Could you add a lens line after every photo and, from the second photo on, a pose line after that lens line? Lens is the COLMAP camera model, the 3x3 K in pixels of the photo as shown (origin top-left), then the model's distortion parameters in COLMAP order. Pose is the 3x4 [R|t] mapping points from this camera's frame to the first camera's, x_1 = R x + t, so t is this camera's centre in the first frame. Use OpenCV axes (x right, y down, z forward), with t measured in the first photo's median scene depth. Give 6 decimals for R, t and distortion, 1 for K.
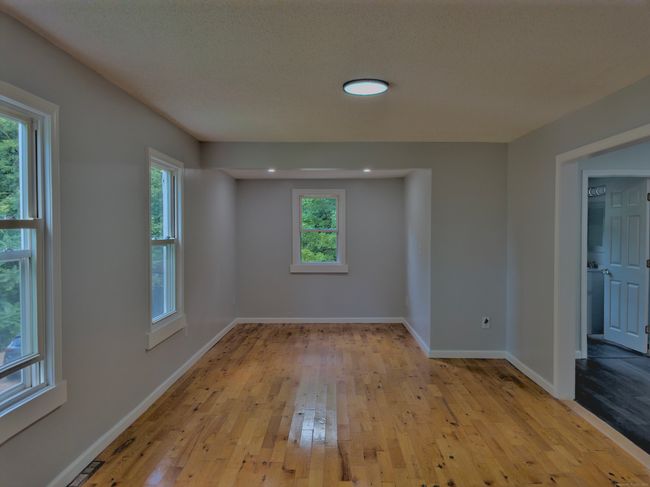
lens RADIAL K [[504.5, 0, 324.7], [0, 504.5, 243.0], [0, 0, 1]] dist [0.043625, -0.001782]
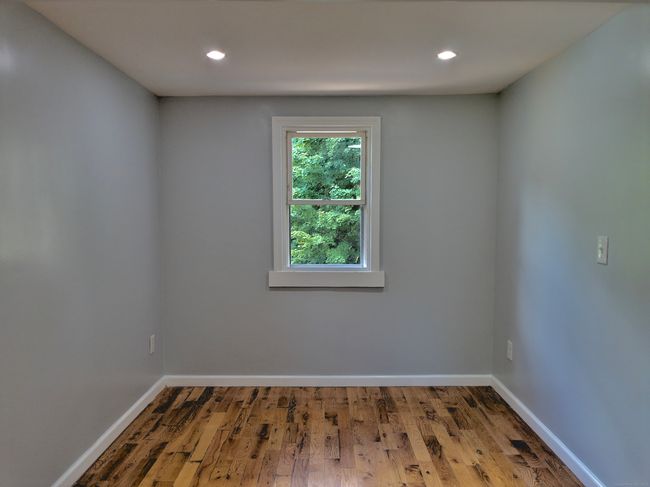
lens RADIAL K [[504.5, 0, 324.7], [0, 504.5, 243.0], [0, 0, 1]] dist [0.043625, -0.001782]
pose [[0.999950, -0.001486, 0.009886, -0.017509], [0.001065, 0.999100, 0.042395, -0.005819], [-0.009940, -0.042382, 0.999052, 0.501465]]
